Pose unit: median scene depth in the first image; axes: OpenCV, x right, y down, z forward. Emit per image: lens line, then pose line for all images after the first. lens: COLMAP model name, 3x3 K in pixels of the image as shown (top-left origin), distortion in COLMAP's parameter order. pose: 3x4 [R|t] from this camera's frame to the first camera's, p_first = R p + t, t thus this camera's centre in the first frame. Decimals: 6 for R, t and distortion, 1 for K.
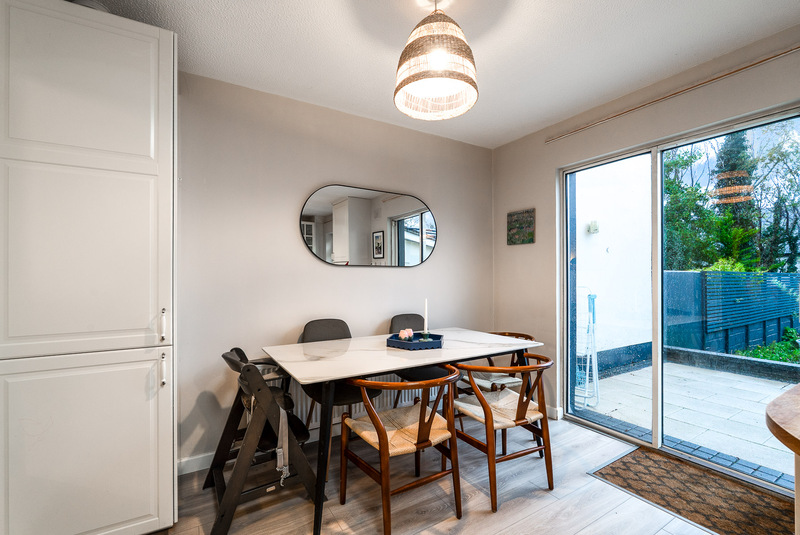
lens RADIAL K [[355.0, 0, 400.3], [0, 355.0, 271.0], [0, 0, 1]] dist [0.000753, 0.001137]
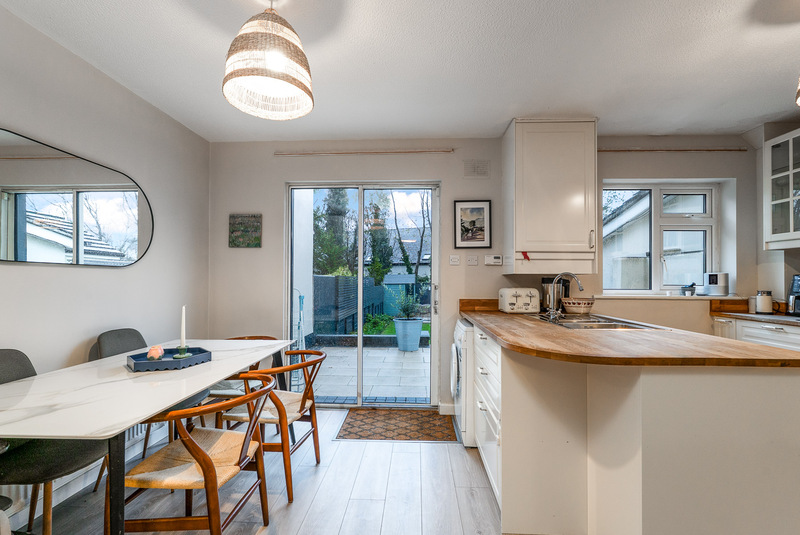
lens RADIAL K [[355.0, 0, 403.5], [0, 355.0, 274.6], [0, 0, 1]] dist [0.000753, 0.001137]
pose [[0.567799, 0.016011, 0.823011, -0.314479], [-0.017356, 0.999821, -0.007477, -0.000262], [-0.822984, -0.010039, 0.567976, 0.092006]]
